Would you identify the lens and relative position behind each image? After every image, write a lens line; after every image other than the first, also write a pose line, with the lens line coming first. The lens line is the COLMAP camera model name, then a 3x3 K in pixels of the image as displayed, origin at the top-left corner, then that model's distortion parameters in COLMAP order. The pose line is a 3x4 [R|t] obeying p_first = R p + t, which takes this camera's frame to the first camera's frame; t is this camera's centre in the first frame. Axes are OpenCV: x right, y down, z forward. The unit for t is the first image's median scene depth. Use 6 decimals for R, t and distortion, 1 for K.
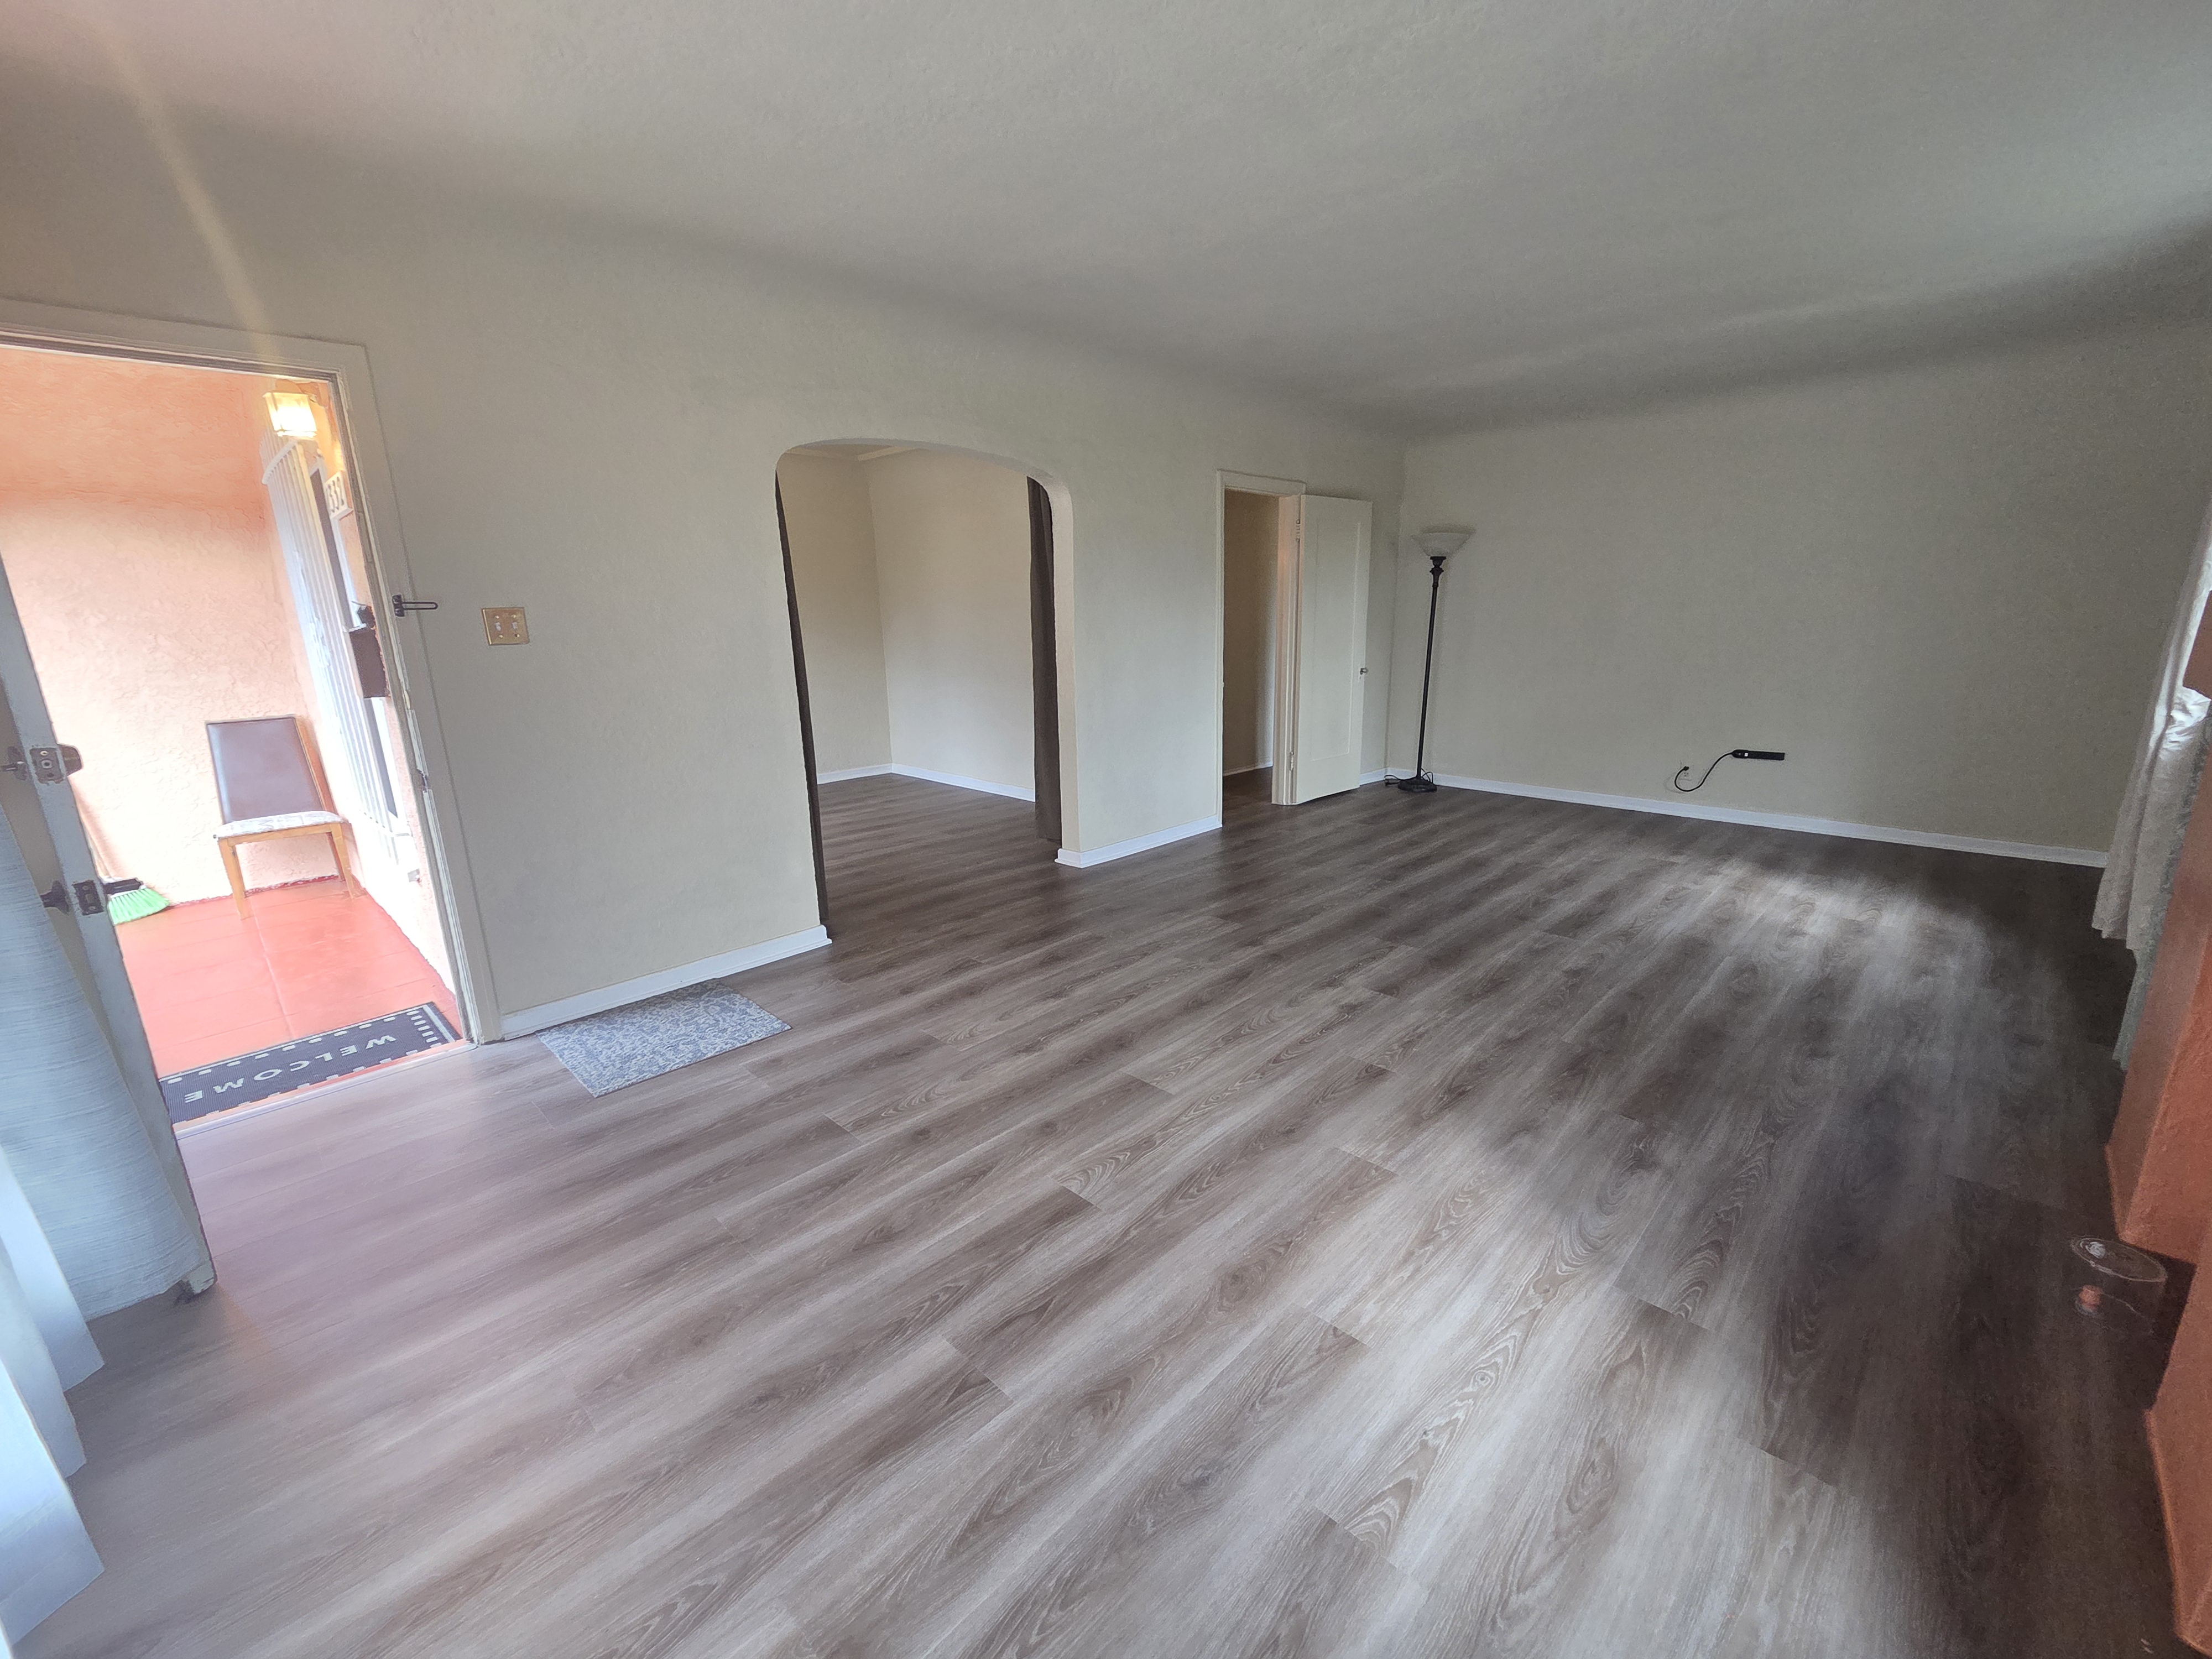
lens RADIAL K [[910.1, 0, 1116.7], [0, 910.1, 841.9], [0, 0, 1]] dist [0.002951, -0.001748]
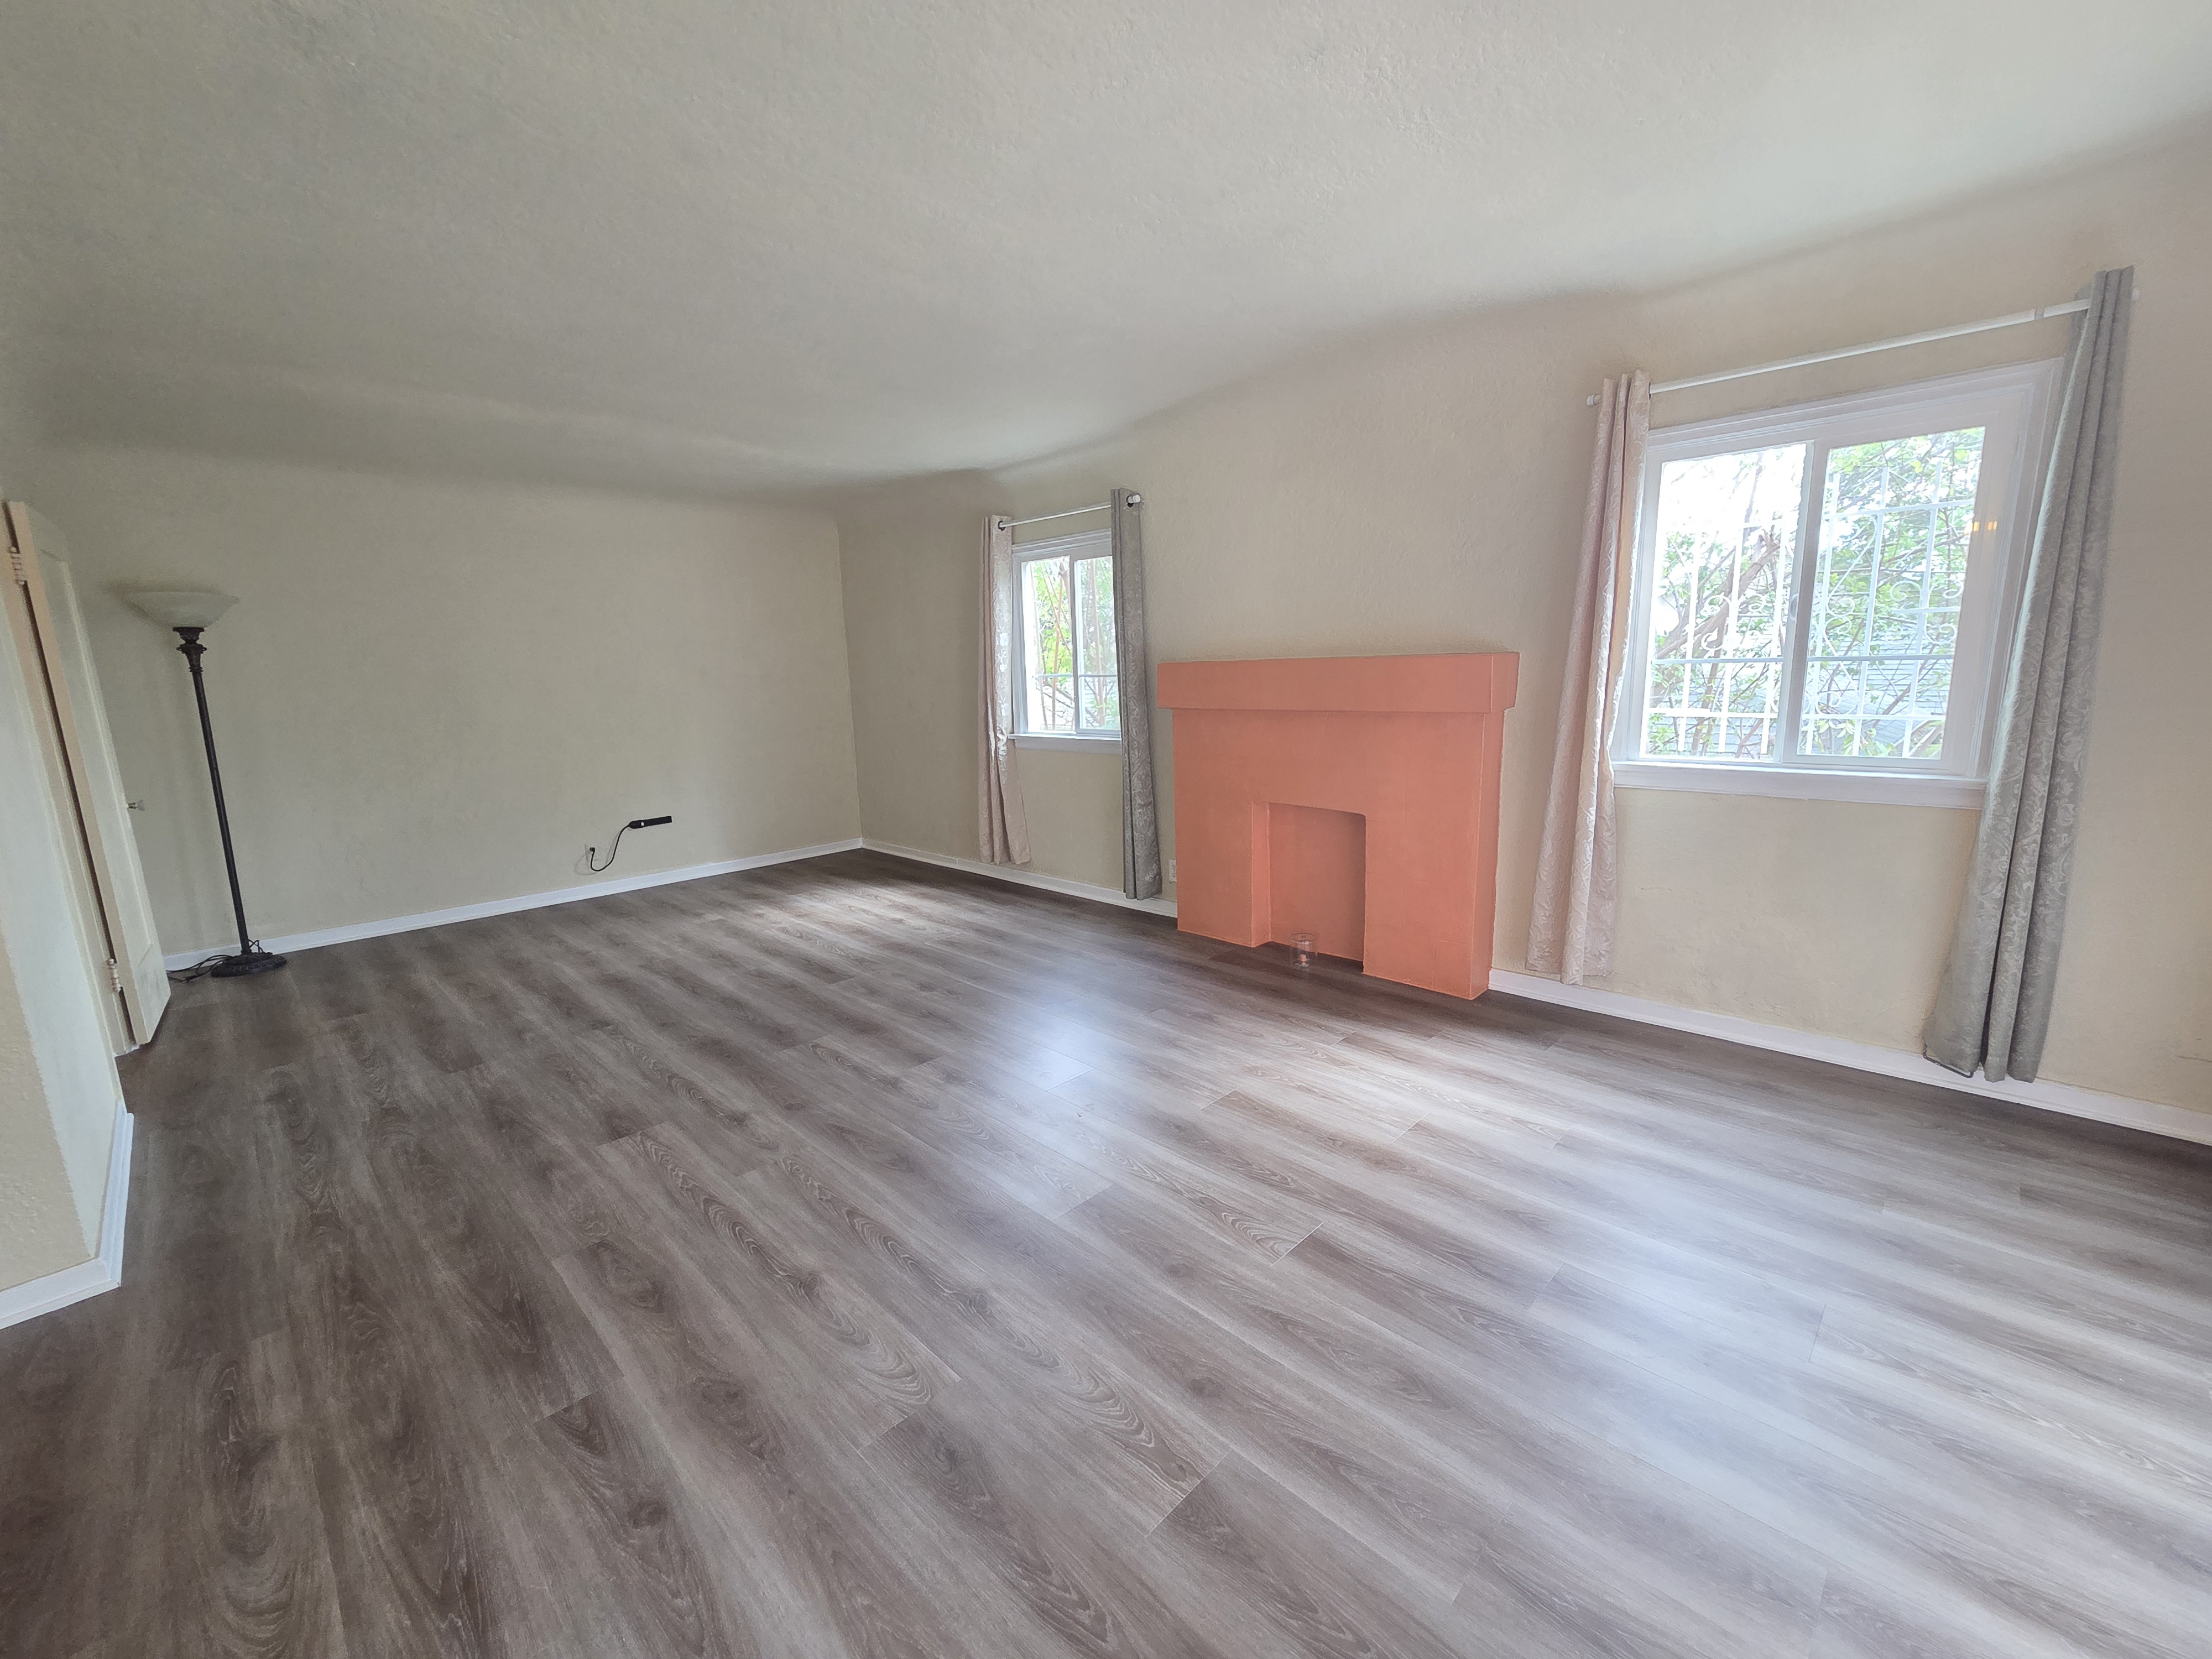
lens RADIAL K [[910.1, 0, 1117.0], [0, 910.1, 836.9], [0, 0, 1]] dist [0.002951, -0.001748]
pose [[0.003892, -0.169313, 0.985555, -0.844962], [0.280421, 0.946203, 0.161445, -0.218889], [-0.959869, 0.275742, 0.051162, 0.912074]]
